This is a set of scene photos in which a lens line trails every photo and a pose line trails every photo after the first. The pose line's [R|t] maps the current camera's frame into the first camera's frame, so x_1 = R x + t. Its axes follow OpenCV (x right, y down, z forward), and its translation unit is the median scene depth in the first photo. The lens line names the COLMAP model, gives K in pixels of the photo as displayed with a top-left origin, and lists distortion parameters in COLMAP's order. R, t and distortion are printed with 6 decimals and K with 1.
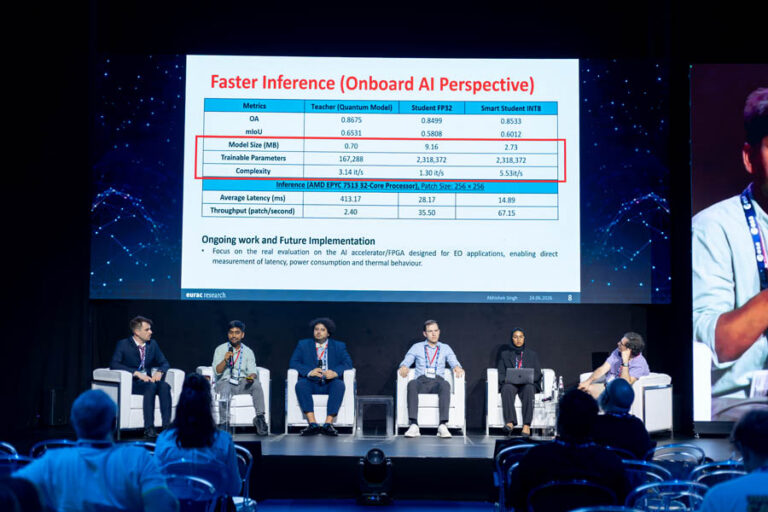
lens RADIAL K [[1105.4, 0, 384.0], [0, 1105.4, 256.0], [0, 0, 1]] dist [0.002134, -0.020188]
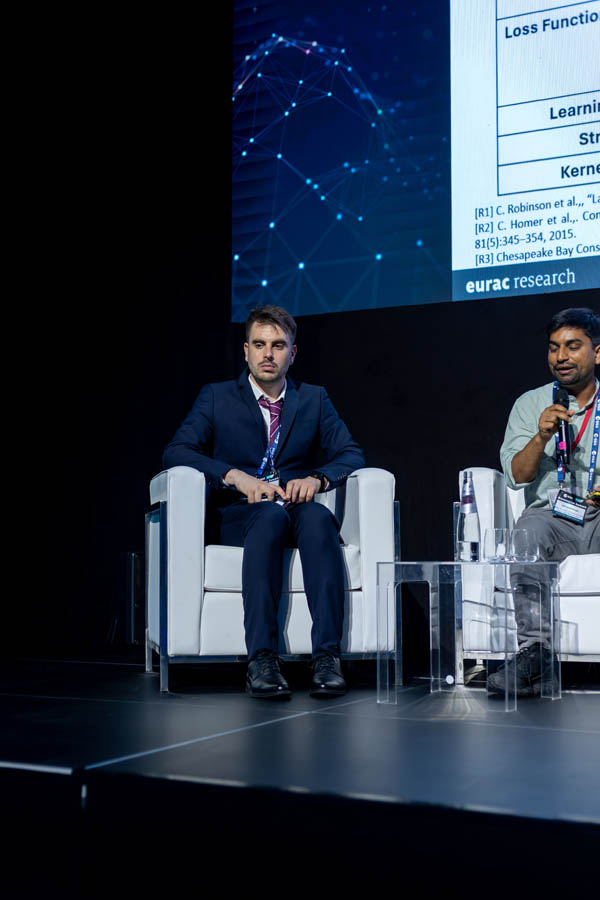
lens RADIAL K [[1302.1, 0, 300.0], [0, 1302.1, 450.0], [0, 0, 1]] dist [0.013901, 0.001251]
pose [[0.879381, -0.046603, -0.473833, -0.032747], [0.039164, 0.998906, -0.025562, 0.101129], [0.474506, 0.003922, 0.880244, 0.644060]]
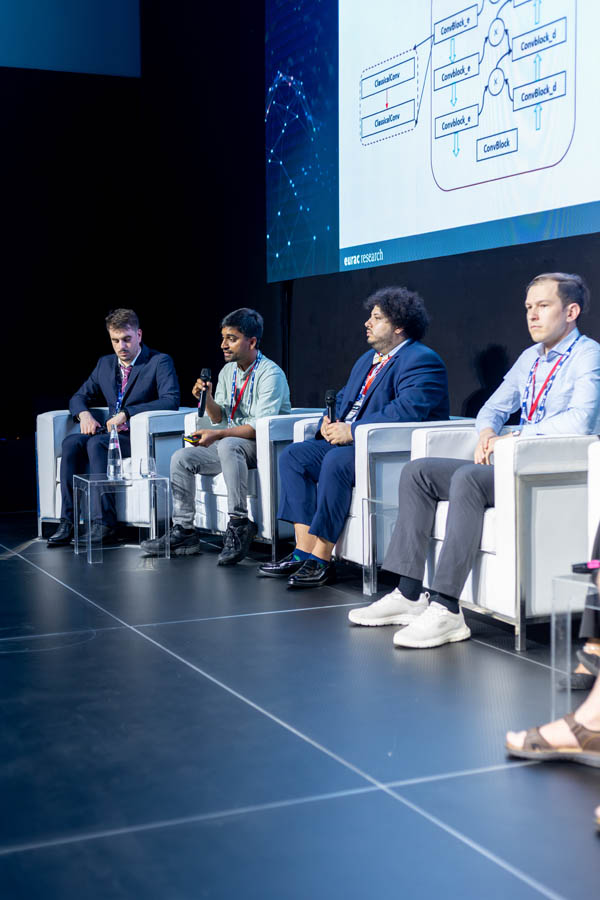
lens RADIAL K [[1302.1, 0, 300.0], [0, 1302.1, 450.0], [0, 0, 1]] dist [0.013901, 0.001251]
pose [[0.407537, 0.044977, -0.912081, 0.359489], [0.082881, 0.992842, 0.085993, 0.070554], [0.909420, -0.110640, 0.400892, 0.785305]]
